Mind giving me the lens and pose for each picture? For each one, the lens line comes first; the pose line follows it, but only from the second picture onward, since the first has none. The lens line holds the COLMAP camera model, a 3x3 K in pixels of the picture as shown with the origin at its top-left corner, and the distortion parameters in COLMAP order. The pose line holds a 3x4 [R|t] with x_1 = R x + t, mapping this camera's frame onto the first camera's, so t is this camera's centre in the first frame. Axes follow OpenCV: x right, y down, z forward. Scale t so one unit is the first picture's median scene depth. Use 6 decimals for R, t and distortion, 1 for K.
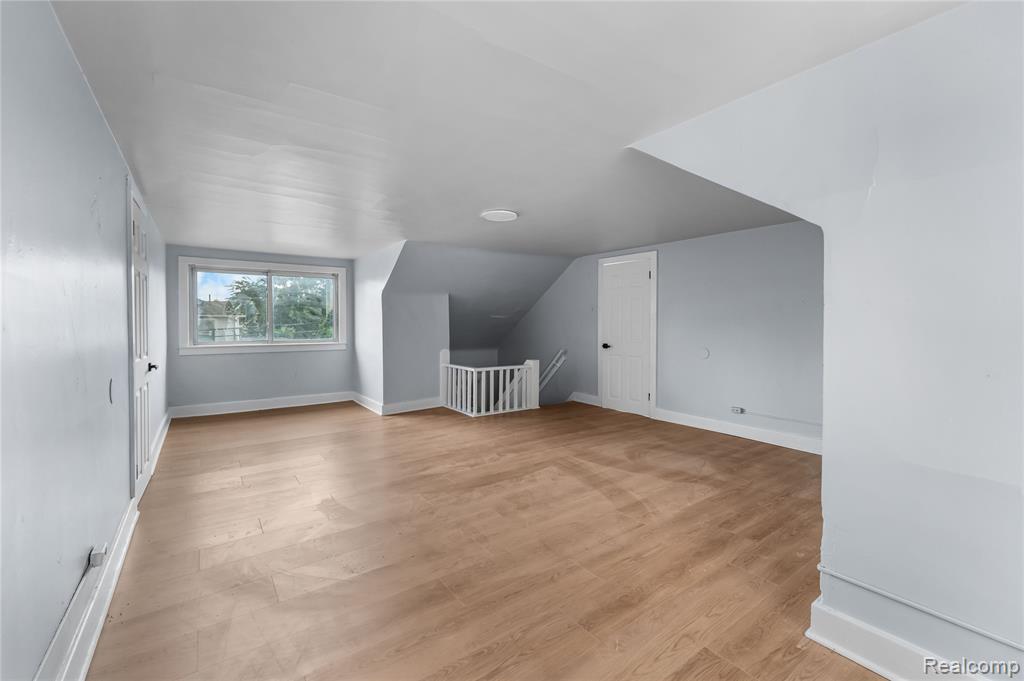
lens RADIAL K [[423.3, 0, 511.1], [0, 423.3, 327.6], [0, 0, 1]] dist [-0.001711, -0.000183]
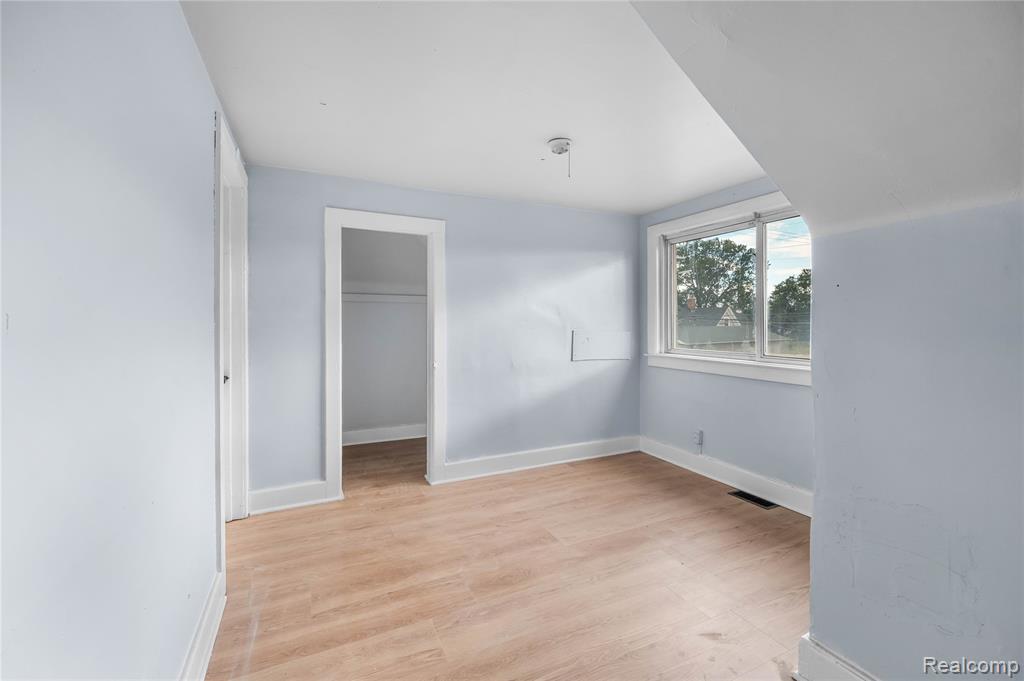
lens RADIAL K [[422.4, 0, 512.0], [0, 422.4, 340.5], [0, 0, 1]] dist [-0.001507, -0.000380]
pose [[-0.148992, 0.048093, -0.987668, -0.061307], [-0.006082, 0.998753, 0.049551, -0.013021], [0.988820, 0.013389, -0.148514, 1.056314]]
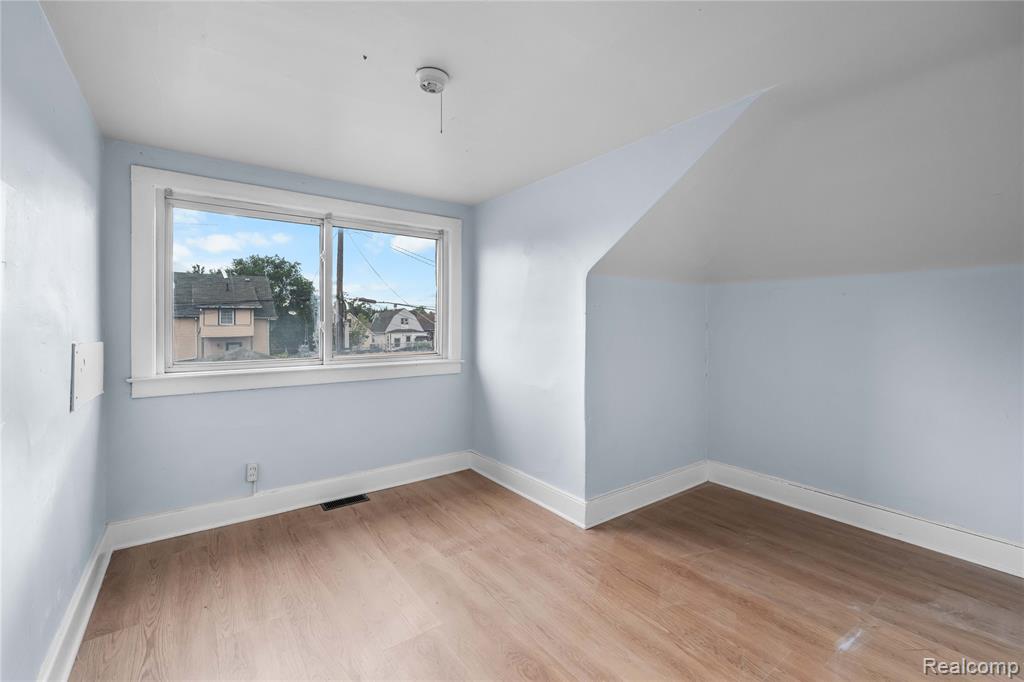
lens RADIAL K [[430.8, 0, 514.3], [0, 430.8, 336.1], [0, 0, 1]] dist [0.001885, 0.000183]
pose [[0.999456, 0.006122, 0.032414, -0.500606], [-0.006748, 0.999792, 0.019242, -0.008934], [-0.032290, -0.019450, 0.999289, 0.671816]]
